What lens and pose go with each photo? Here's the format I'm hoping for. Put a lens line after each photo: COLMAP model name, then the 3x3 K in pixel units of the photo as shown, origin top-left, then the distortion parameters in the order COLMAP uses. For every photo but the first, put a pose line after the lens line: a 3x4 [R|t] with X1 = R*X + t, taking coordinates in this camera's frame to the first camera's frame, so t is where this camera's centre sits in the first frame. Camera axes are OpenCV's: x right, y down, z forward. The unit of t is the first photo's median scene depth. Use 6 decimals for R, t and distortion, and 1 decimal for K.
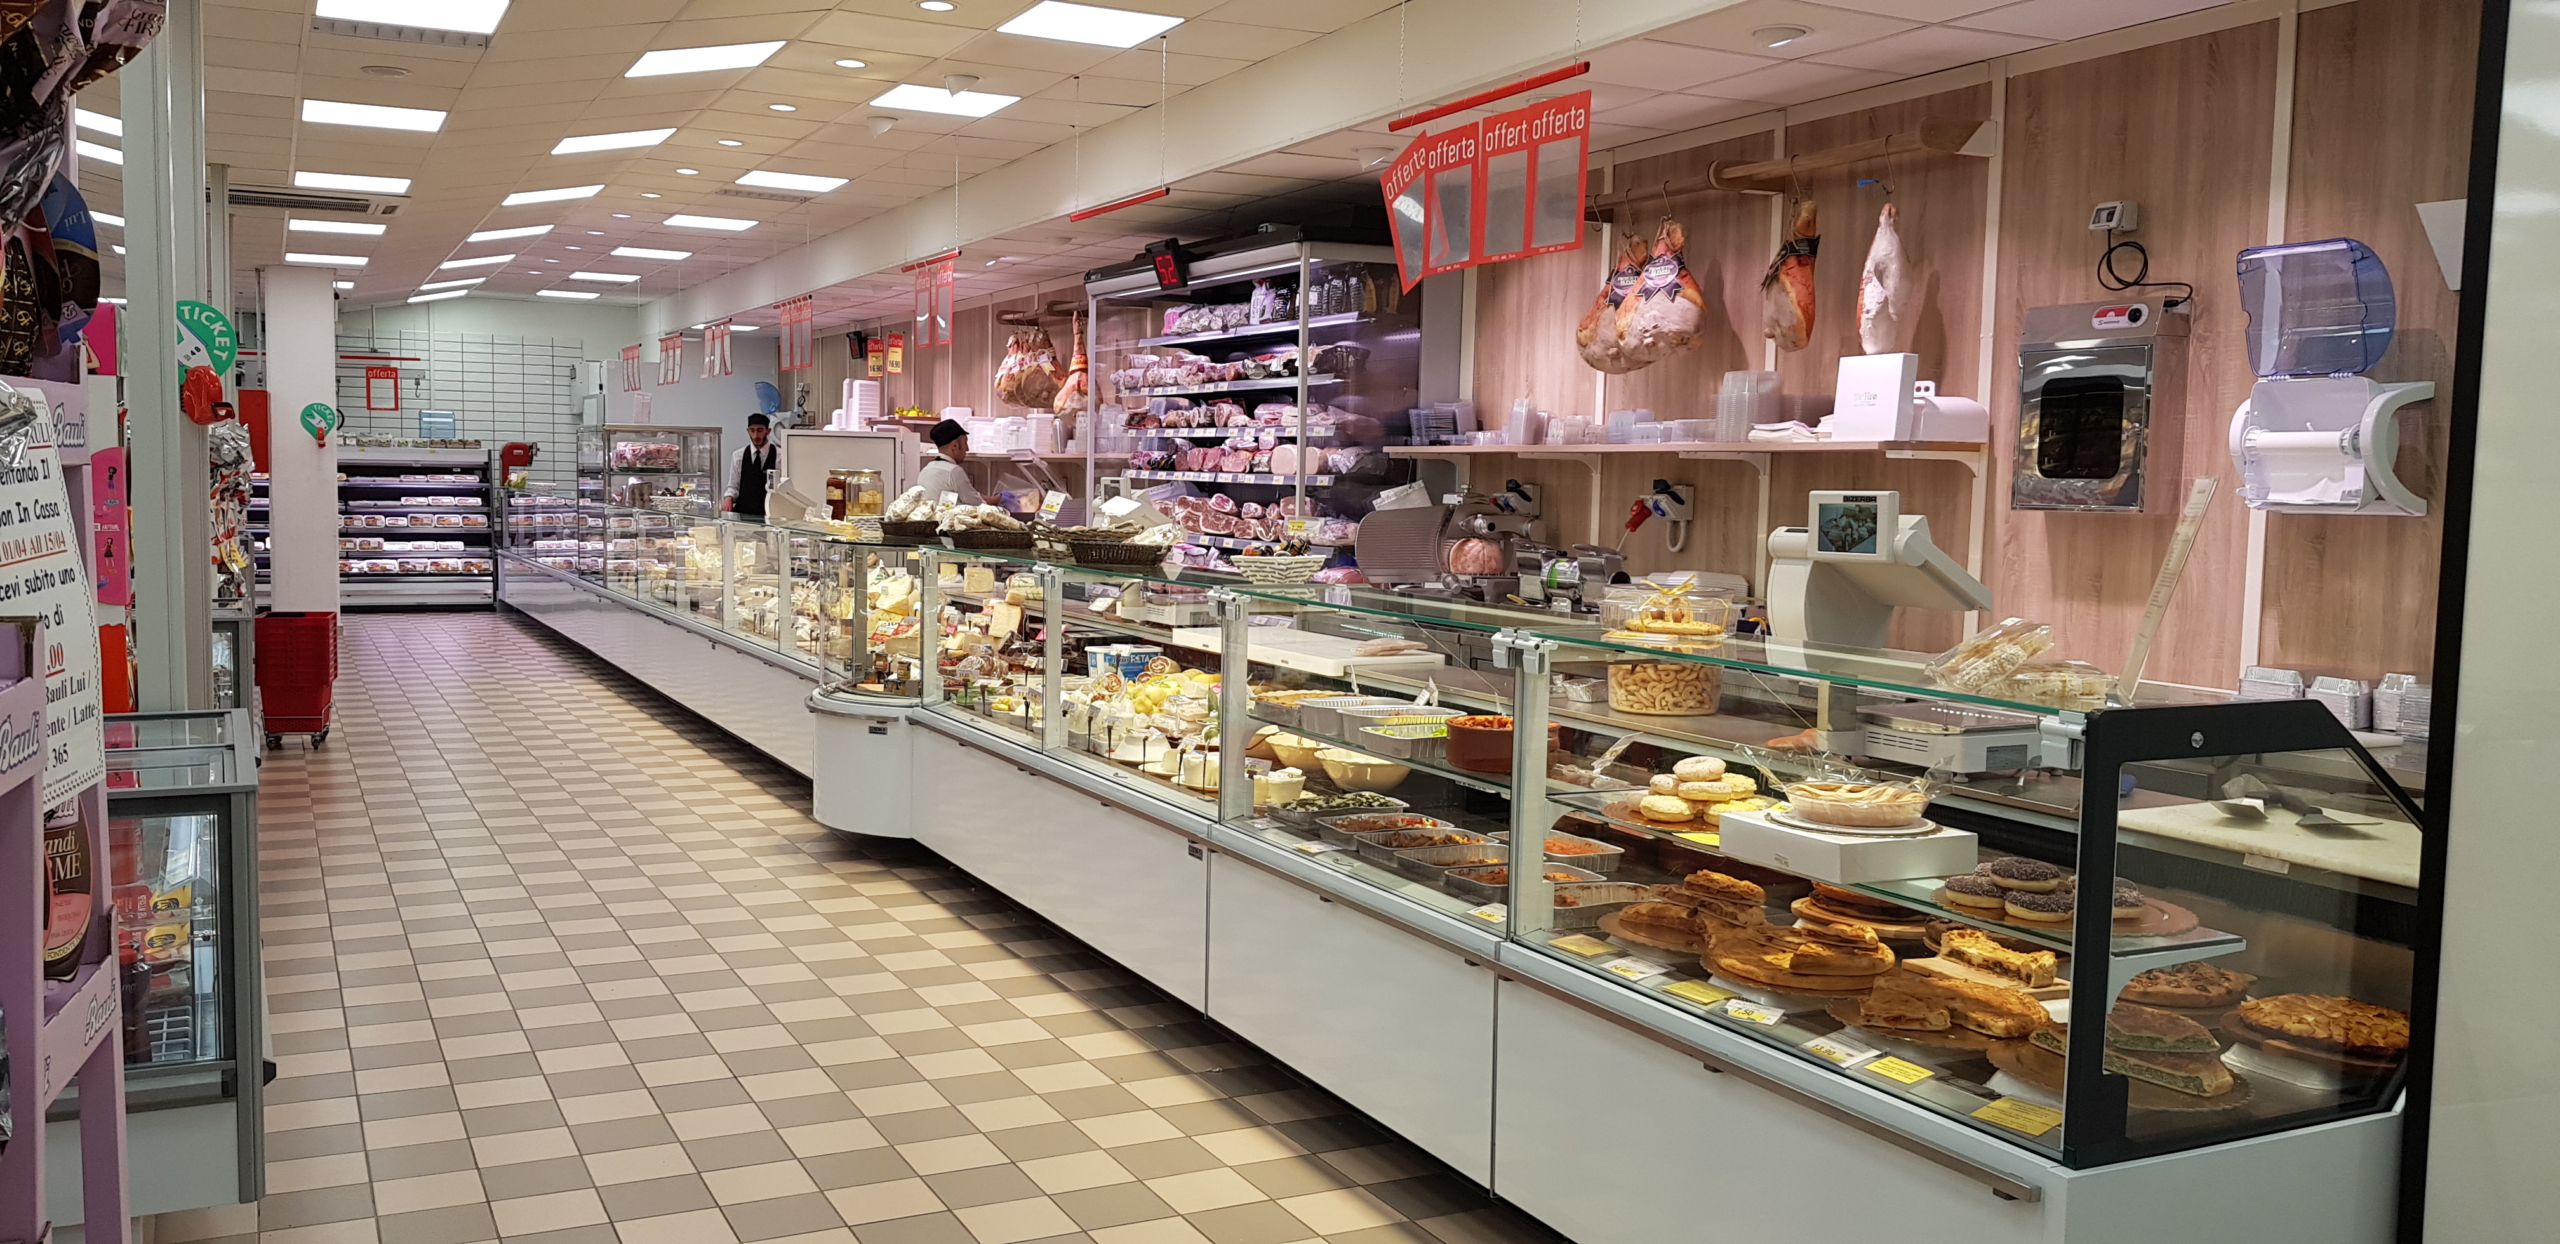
lens RADIAL K [[2028.6, 0, 1216.8], [0, 2028.6, 604.7], [0, 0, 1]] dist [0.123174, -0.236190]
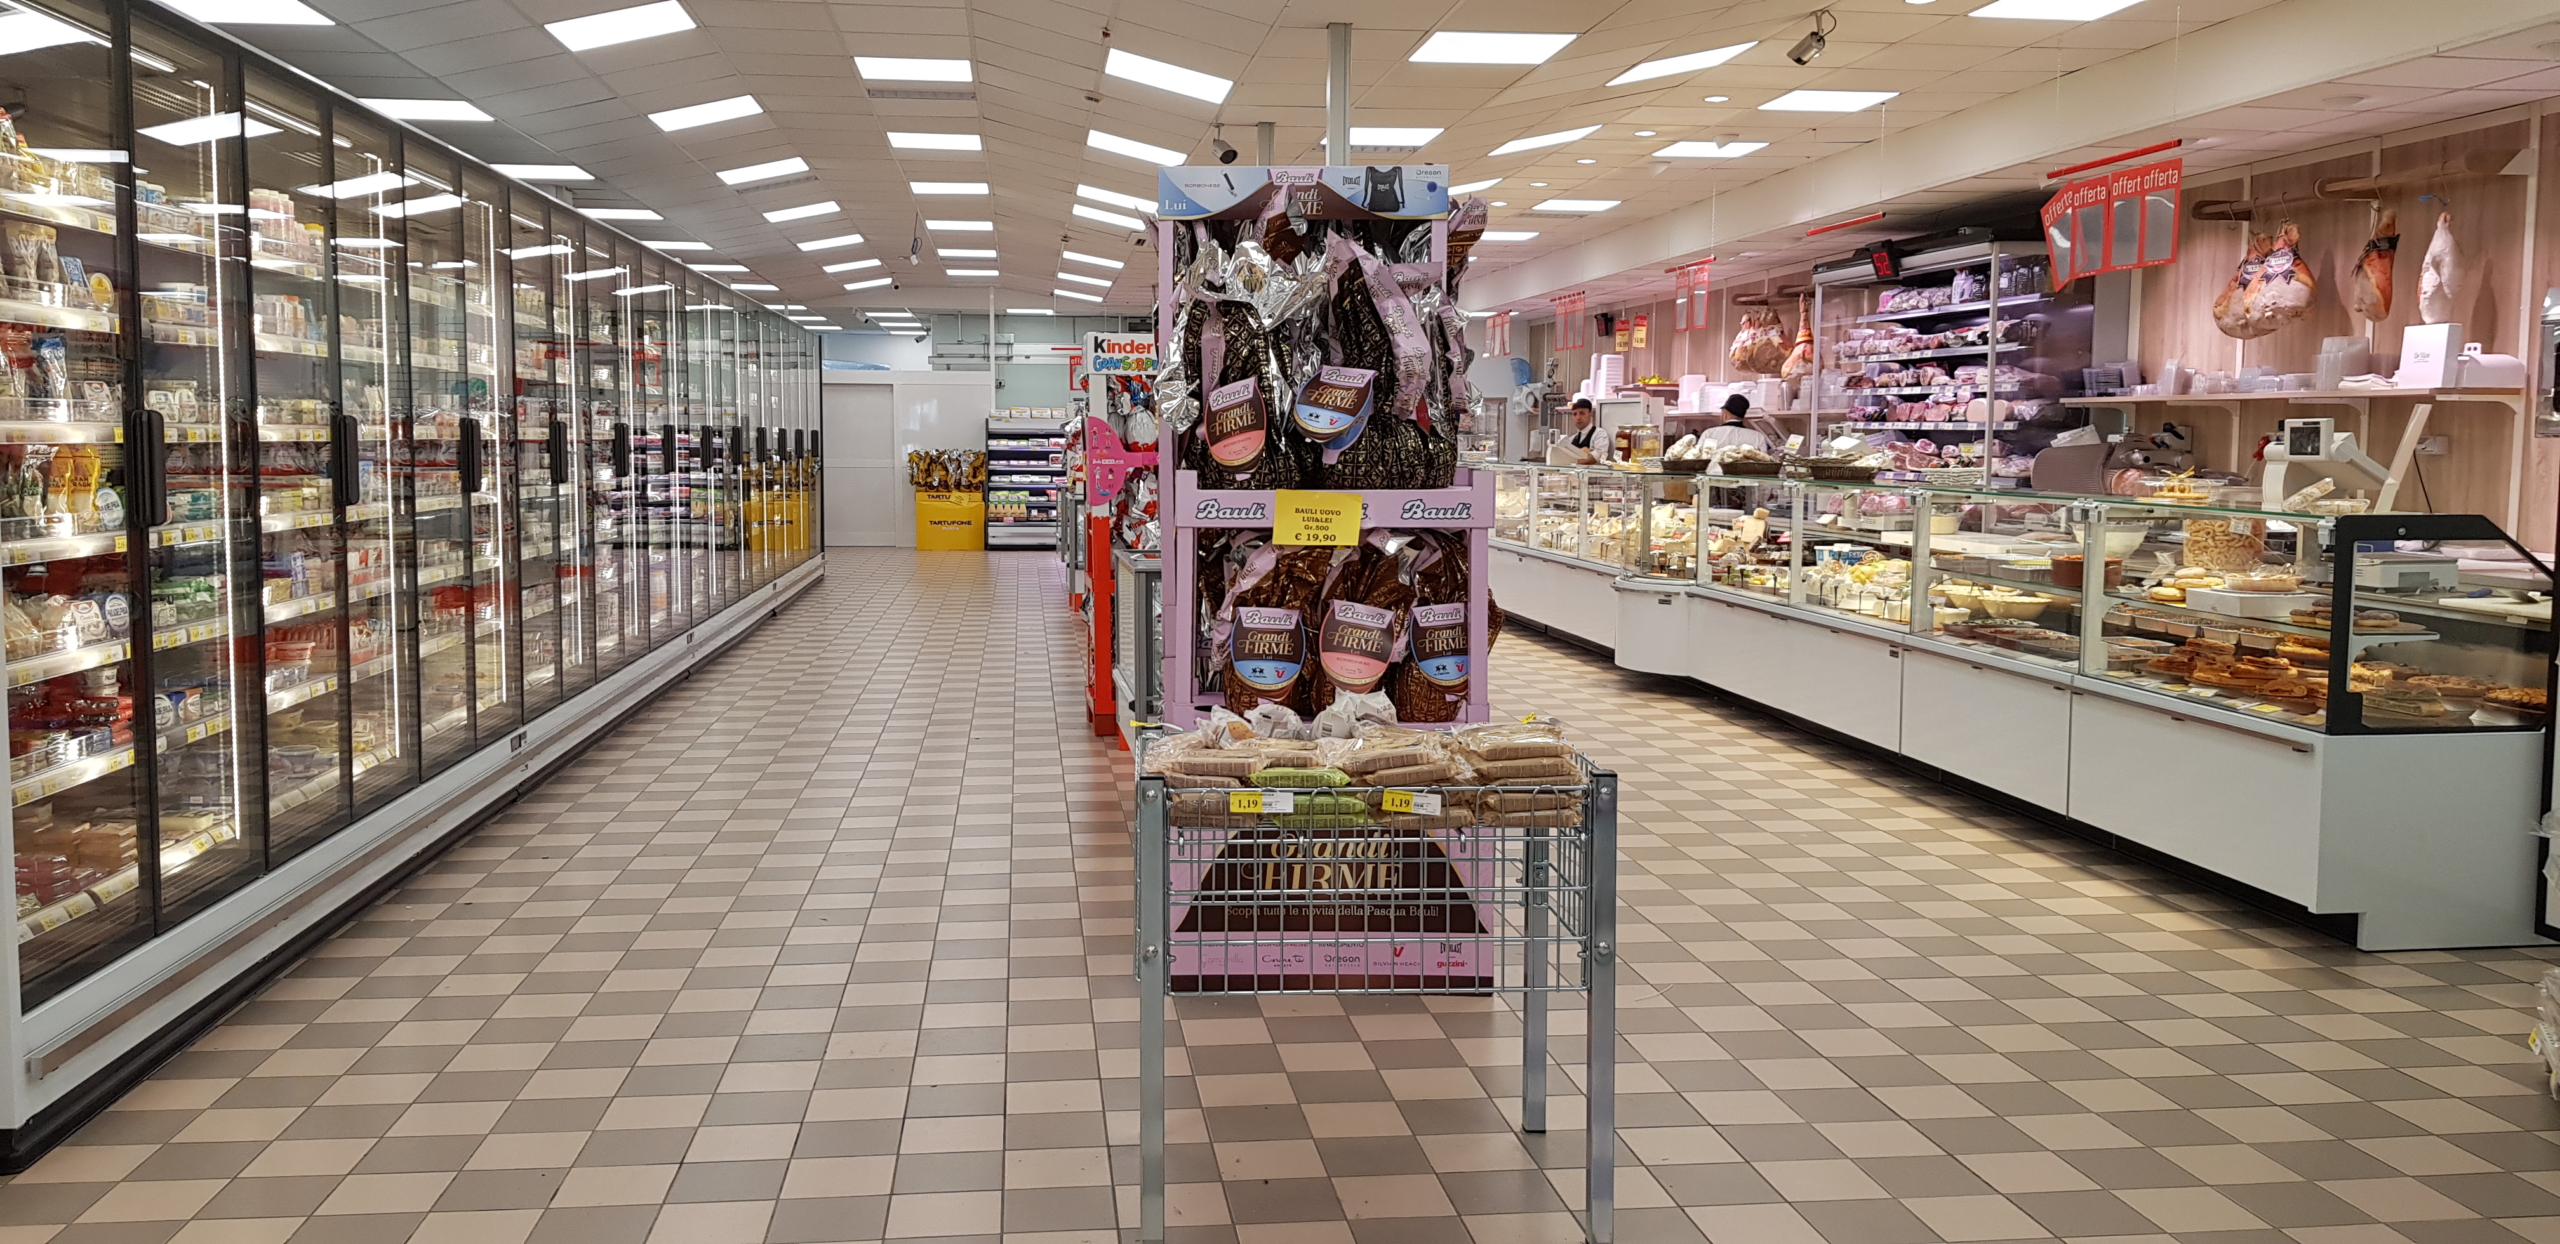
lens RADIAL K [[2028.6, 0, 1216.8], [0, 2028.6, 604.7], [0, 0, 1]] dist [0.123174, -0.236190]
pose [[0.943947, 0.013492, -0.329820, 0.011195], [-0.007987, 0.999805, 0.018038, 0.035895], [0.330000, -0.014393, 0.943871, -0.436488]]
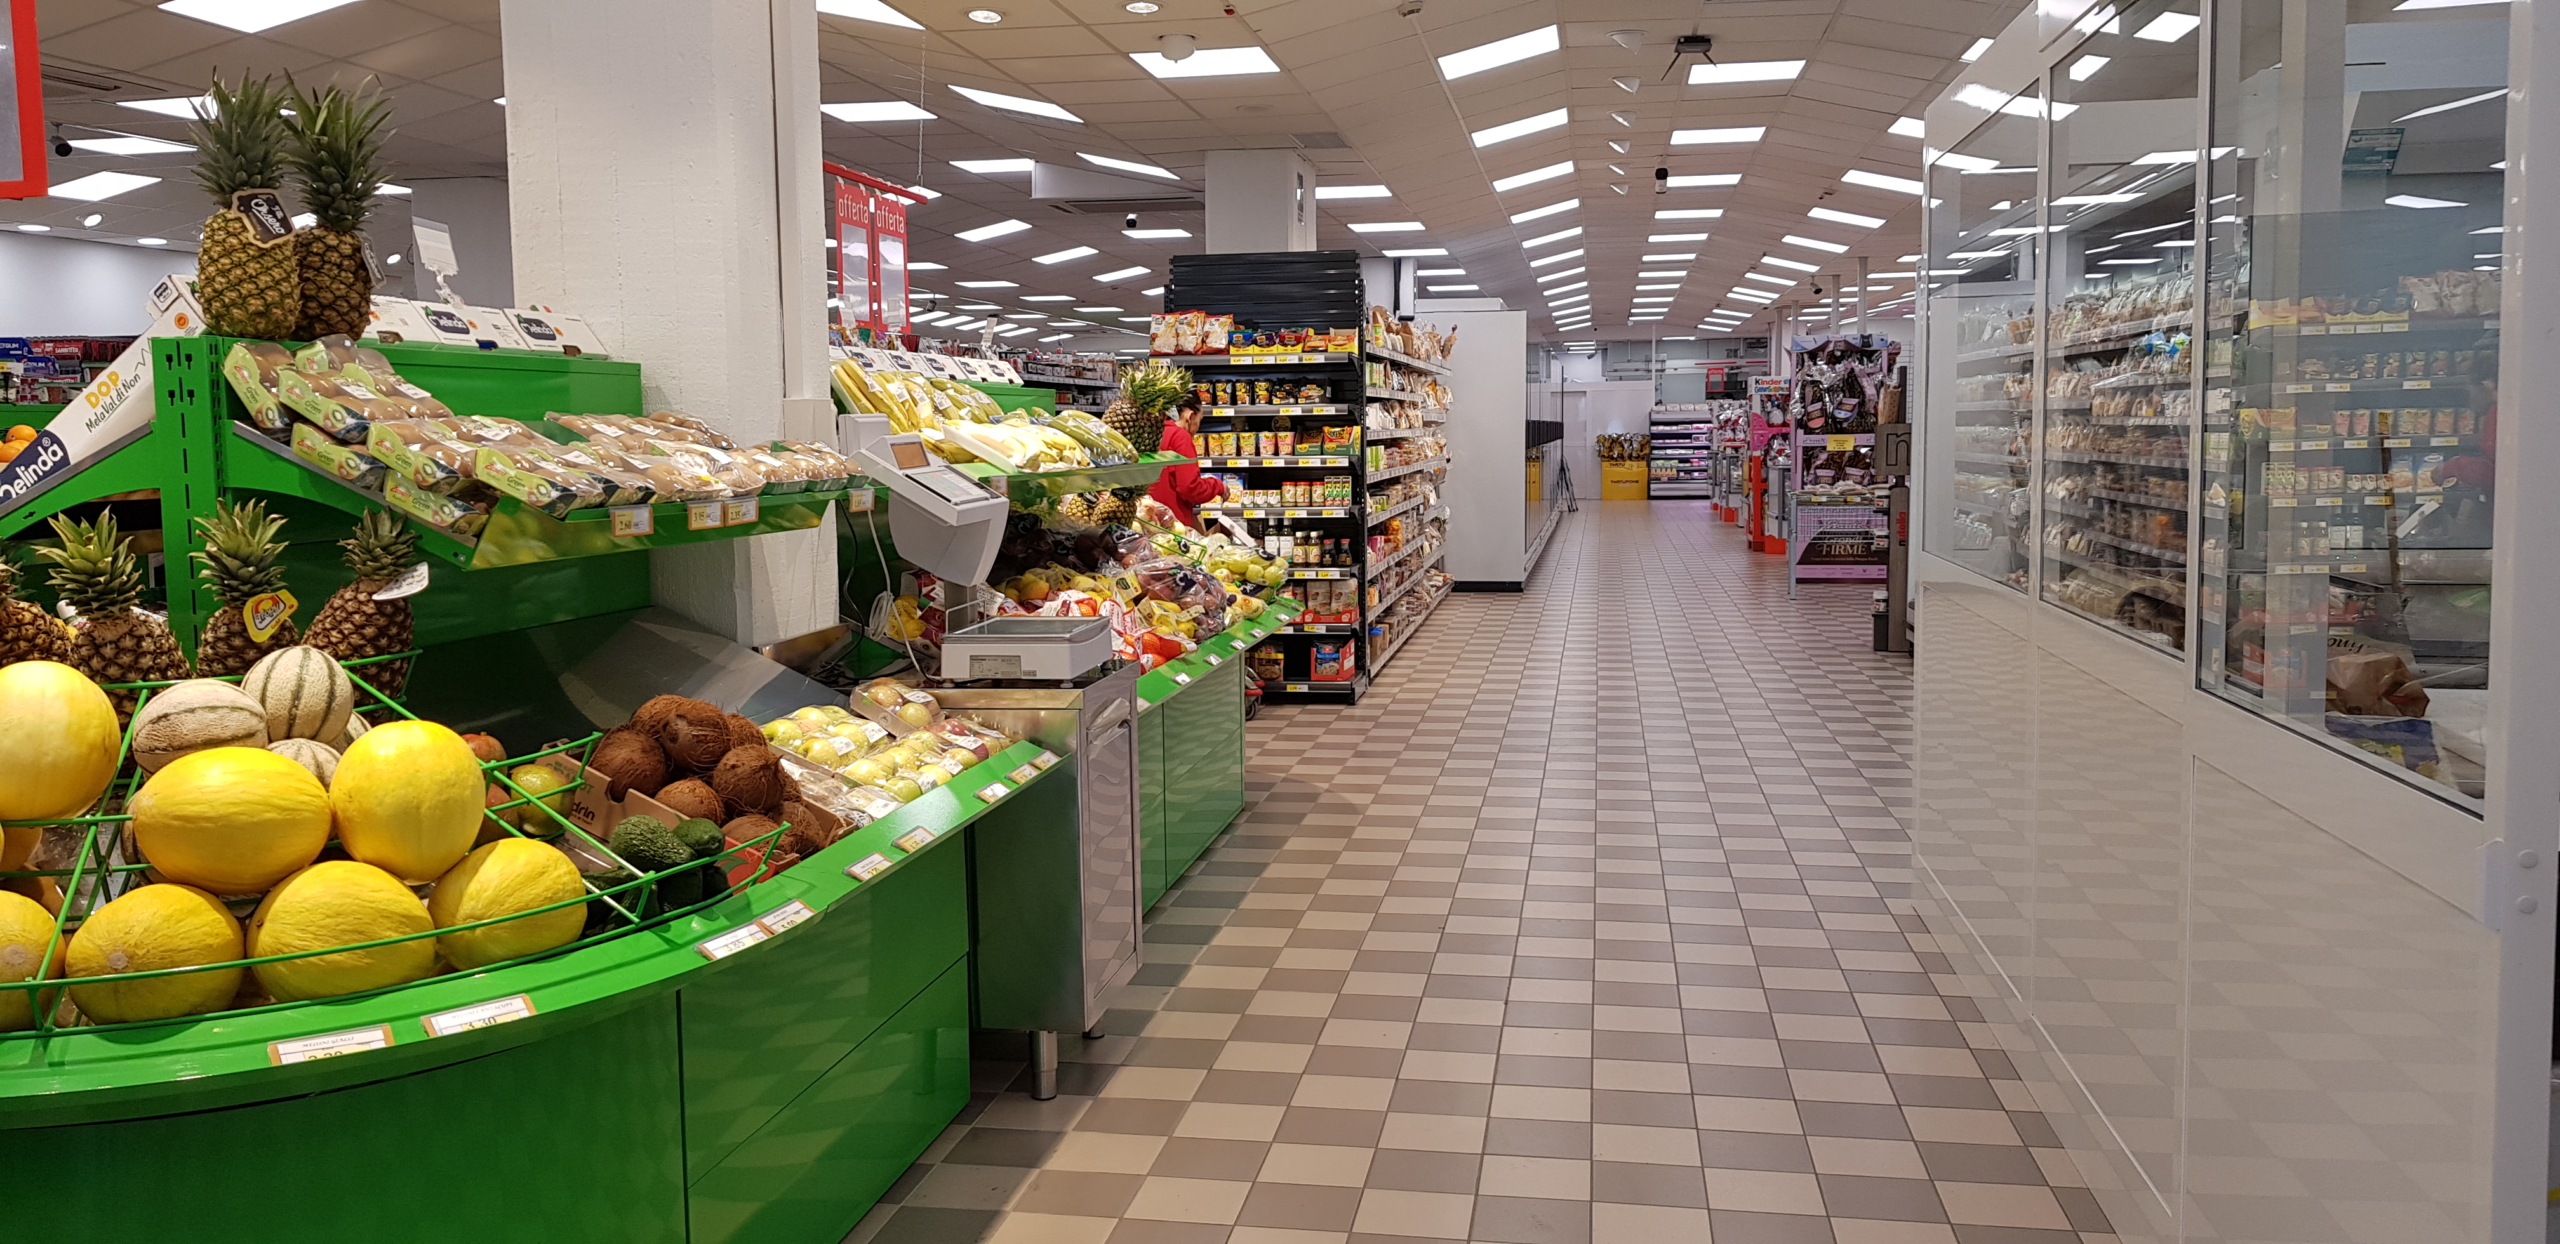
lens RADIAL K [[2028.6, 0, 1216.8], [0, 2028.6, 604.7], [0, 0, 1]] dist [0.123174, -0.236190]
pose [[0.814460, 0.019593, -0.579888, 1.580391], [-0.006779, 0.999683, 0.024255, 0.345668], [0.580179, -0.015824, 0.814335, -4.895079]]
